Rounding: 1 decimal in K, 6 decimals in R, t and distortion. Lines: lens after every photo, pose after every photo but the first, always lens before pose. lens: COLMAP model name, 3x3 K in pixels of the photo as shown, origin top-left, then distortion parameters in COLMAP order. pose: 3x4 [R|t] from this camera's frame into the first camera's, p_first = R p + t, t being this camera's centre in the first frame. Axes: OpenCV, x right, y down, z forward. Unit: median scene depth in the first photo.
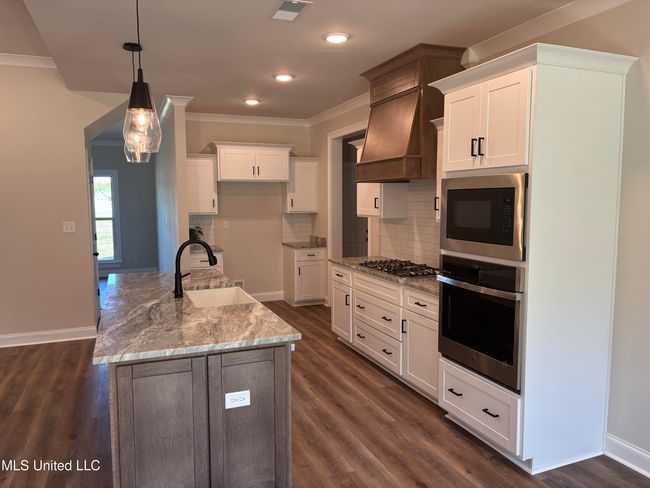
lens RADIAL K [[491.0, 0, 322.1], [0, 491.0, 243.7], [0, 0, 1]] dist [0.048930, -0.070883]
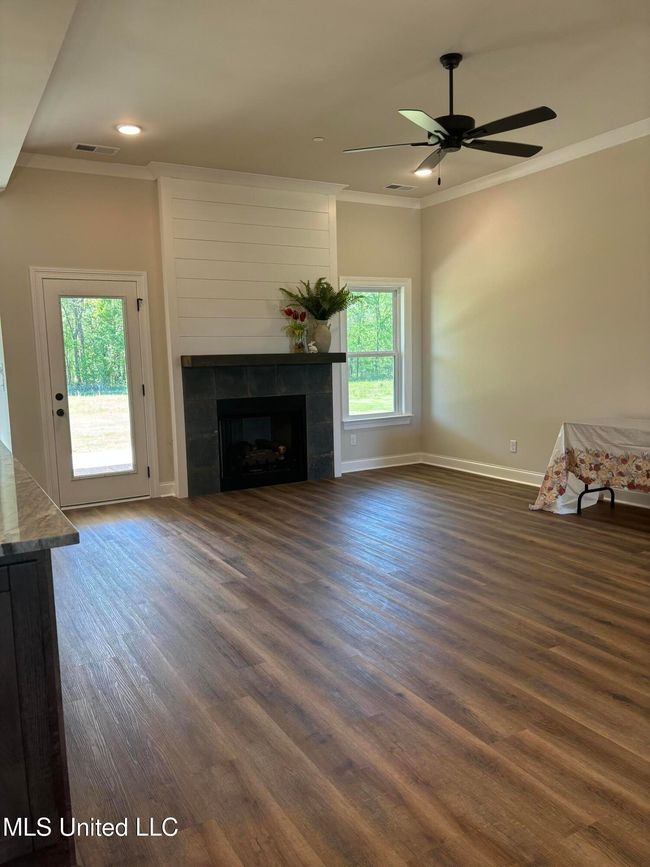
lens RADIAL K [[654.9, 0, 316.4], [0, 654.9, 437.2], [0, 0, 1]] dist [0.048930, -0.070883]
pose [[-0.990092, 0.048405, -0.131816, -0.681598], [0.019344, 0.976776, 0.213390, -0.084110], [0.139084, 0.208726, -0.968034, 1.798167]]
